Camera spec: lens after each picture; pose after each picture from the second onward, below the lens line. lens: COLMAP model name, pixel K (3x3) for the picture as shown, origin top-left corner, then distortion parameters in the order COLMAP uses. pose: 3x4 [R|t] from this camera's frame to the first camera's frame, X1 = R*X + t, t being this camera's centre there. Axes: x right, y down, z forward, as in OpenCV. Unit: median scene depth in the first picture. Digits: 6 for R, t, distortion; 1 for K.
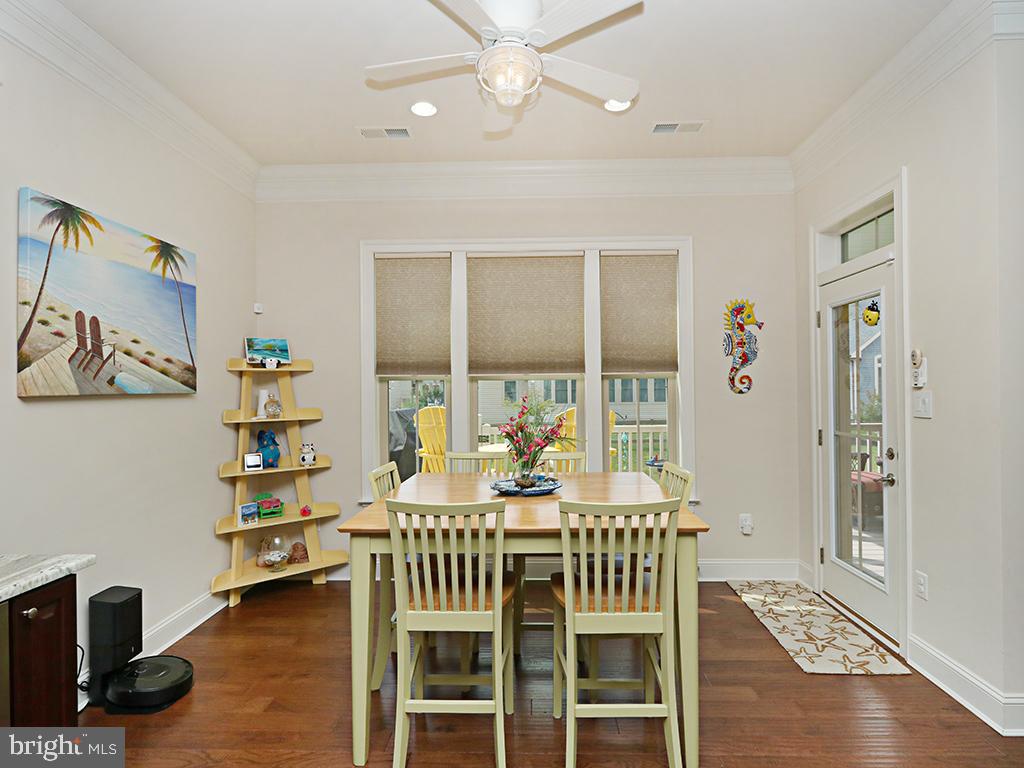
lens RADIAL K [[562.1, 0, 511.0], [0, 562.1, 388.9], [0, 0, 1]] dist [-0.006534, 0.000383]
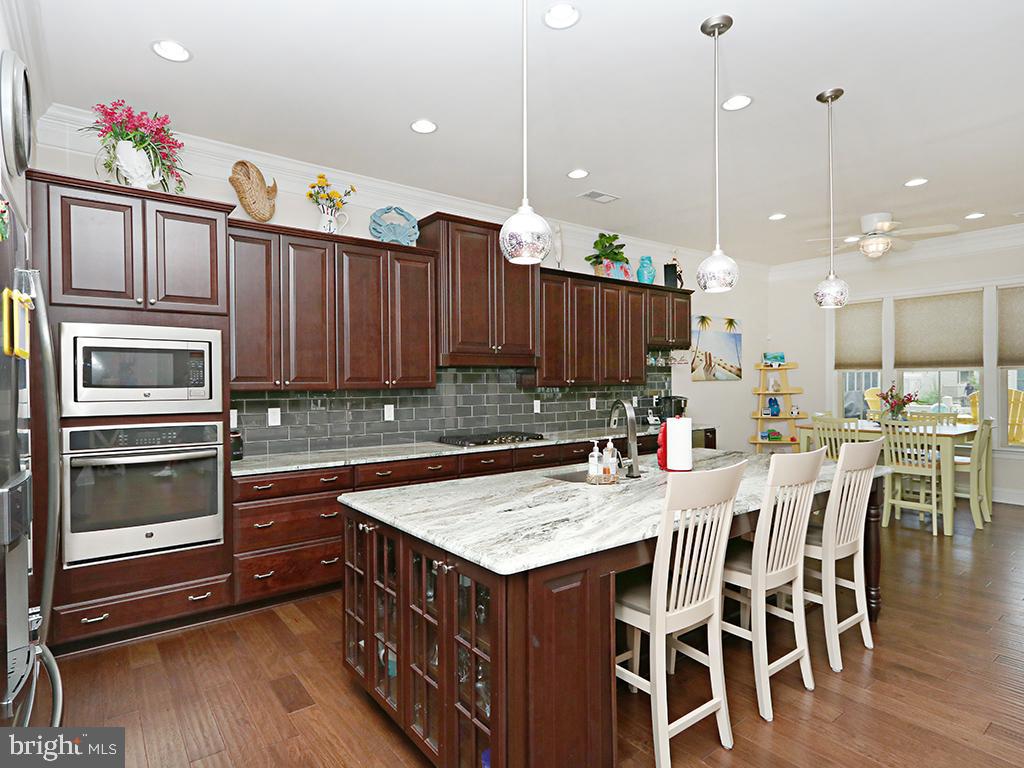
lens RADIAL K [[587.4, 0, 512.0], [0, 587.4, 384.0], [0, 0, 1]] dist [0.050553, -0.000336]
pose [[0.666727, 0.005473, -0.745282, 0.648939], [0.004124, 0.999931, 0.011033, -0.005176], [0.745291, -0.010429, 0.666658, -1.378483]]
